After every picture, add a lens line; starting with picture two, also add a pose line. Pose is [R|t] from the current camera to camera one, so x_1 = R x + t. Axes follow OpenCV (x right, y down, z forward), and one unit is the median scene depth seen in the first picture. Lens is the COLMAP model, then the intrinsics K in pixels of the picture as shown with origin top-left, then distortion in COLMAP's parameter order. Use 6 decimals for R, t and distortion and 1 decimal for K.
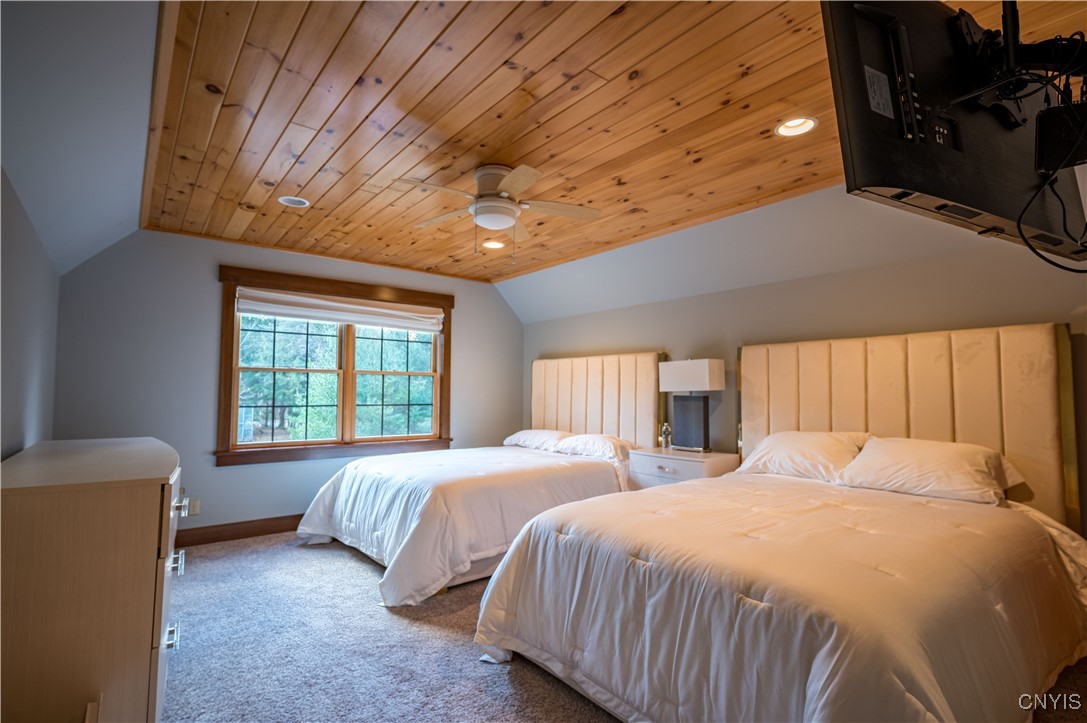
lens RADIAL K [[533.9, 0, 543.5], [0, 533.9, 378.6], [0, 0, 1]] dist [0.001135, 0.000455]
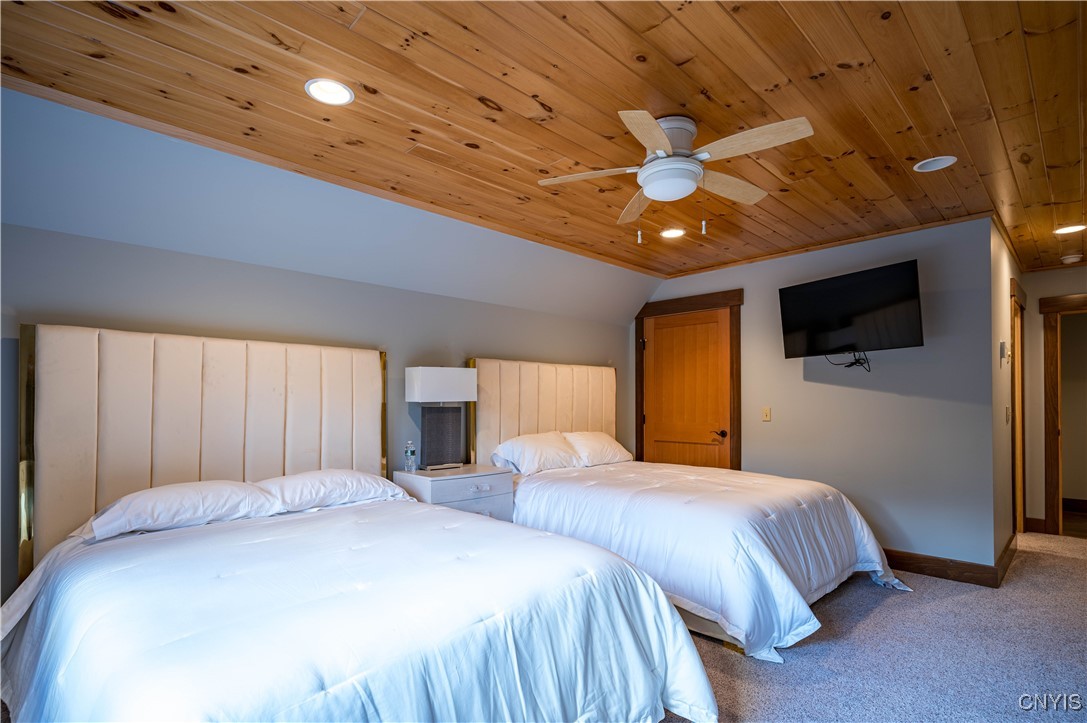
lens RADIAL K [[532.5, 0, 542.8], [0, 532.5, 404.0], [0, 0, 1]] dist [0.000008, 0.000040]
pose [[-0.100167, -0.012536, 0.994892, -0.630136], [-0.031306, 0.999465, 0.009442, 0.013435], [-0.994478, -0.030201, -0.100506, 0.923764]]
